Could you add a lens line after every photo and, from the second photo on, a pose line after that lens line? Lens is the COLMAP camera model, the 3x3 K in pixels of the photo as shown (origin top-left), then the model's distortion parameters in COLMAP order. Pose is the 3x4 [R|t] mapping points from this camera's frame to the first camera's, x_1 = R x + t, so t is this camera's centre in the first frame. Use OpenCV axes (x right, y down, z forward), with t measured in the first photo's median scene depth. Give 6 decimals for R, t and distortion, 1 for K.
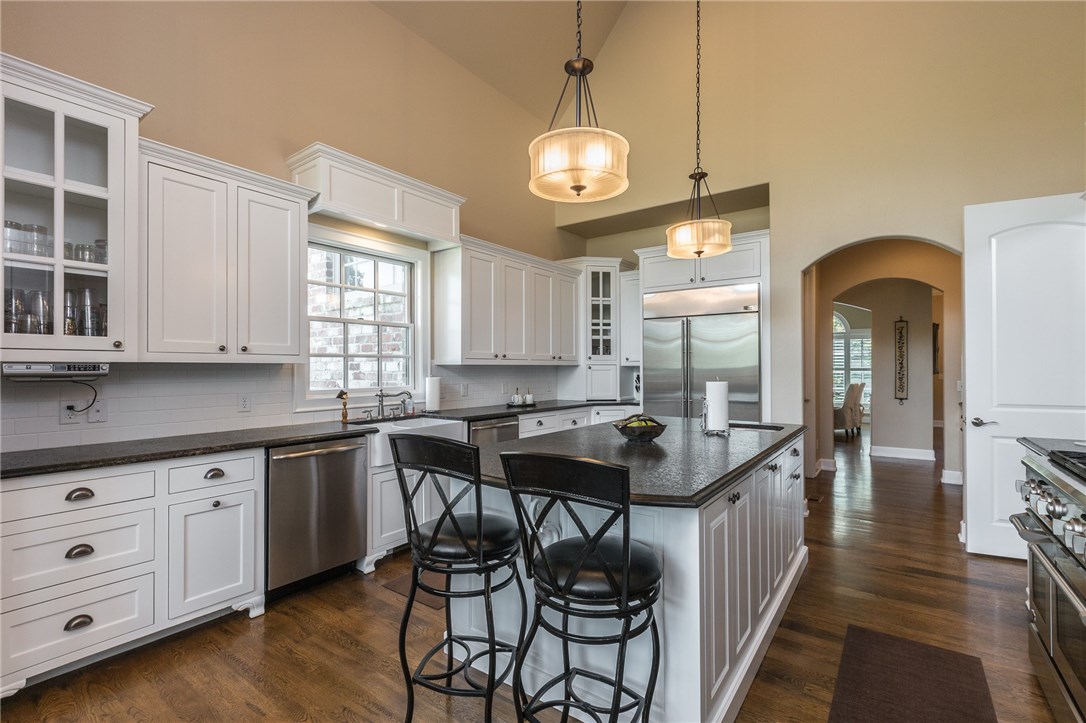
lens RADIAL K [[486.5, 0, 543.0], [0, 486.5, 361.5], [0, 0, 1]] dist [0.011022, 0.000153]
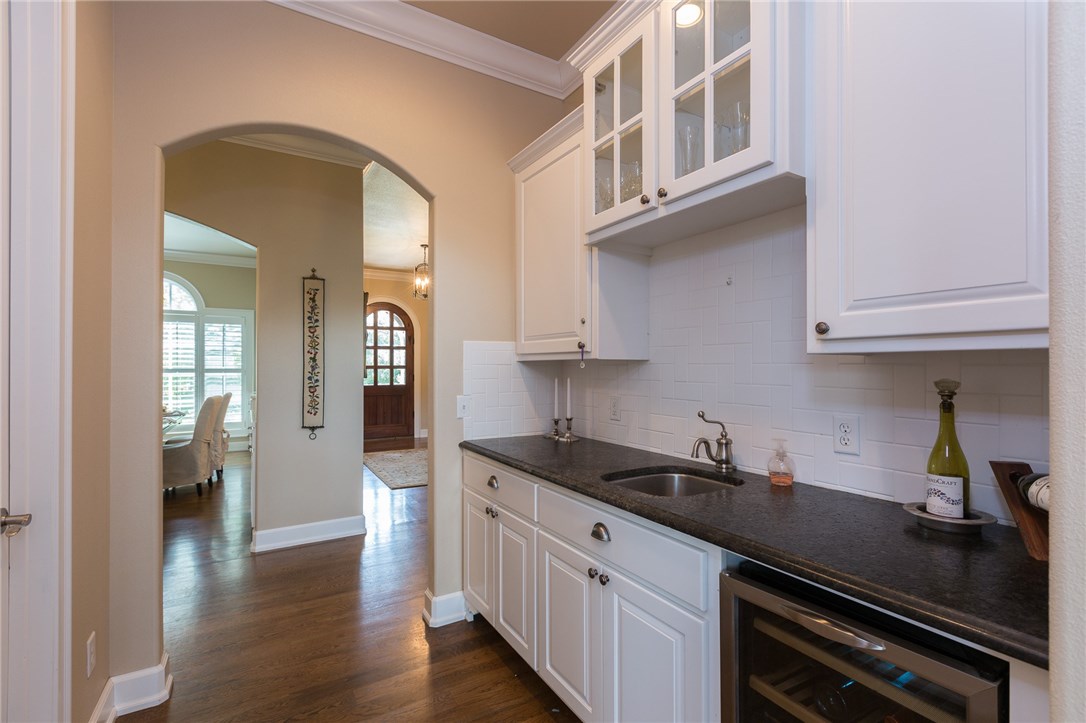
lens RADIAL K [[486.5, 0, 543.0], [0, 486.5, 361.5], [0, 0, 1]] dist [0.011022, 0.000153]
pose [[0.385219, 0.006691, 0.922801, 0.358467], [-0.005926, 0.999971, -0.004777, 0.007539], [-0.922806, -0.003628, 0.385248, 0.592208]]
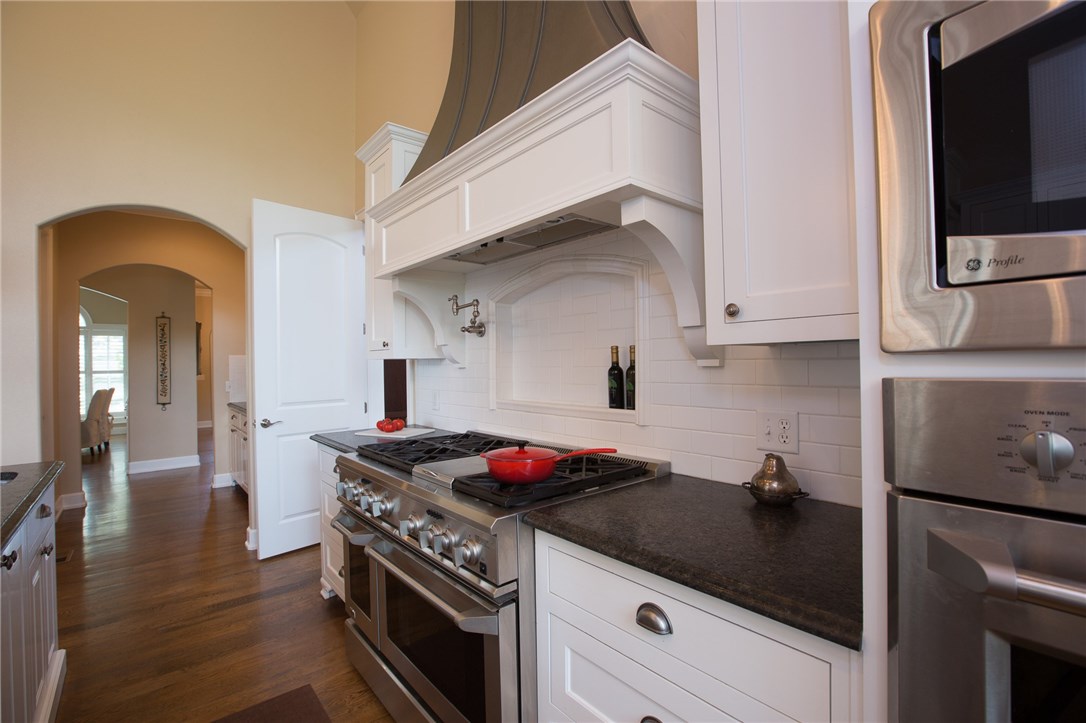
lens RADIAL K [[485.4, 0, 551.4], [0, 485.4, 358.1], [0, 0, 1]] dist [-0.027622, 0.000625]
pose [[0.222761, -0.000424, 0.974873, 0.039943], [0.008739, 0.999961, -0.001562, 0.000232], [-0.974834, 0.008868, 0.222756, 0.115552]]
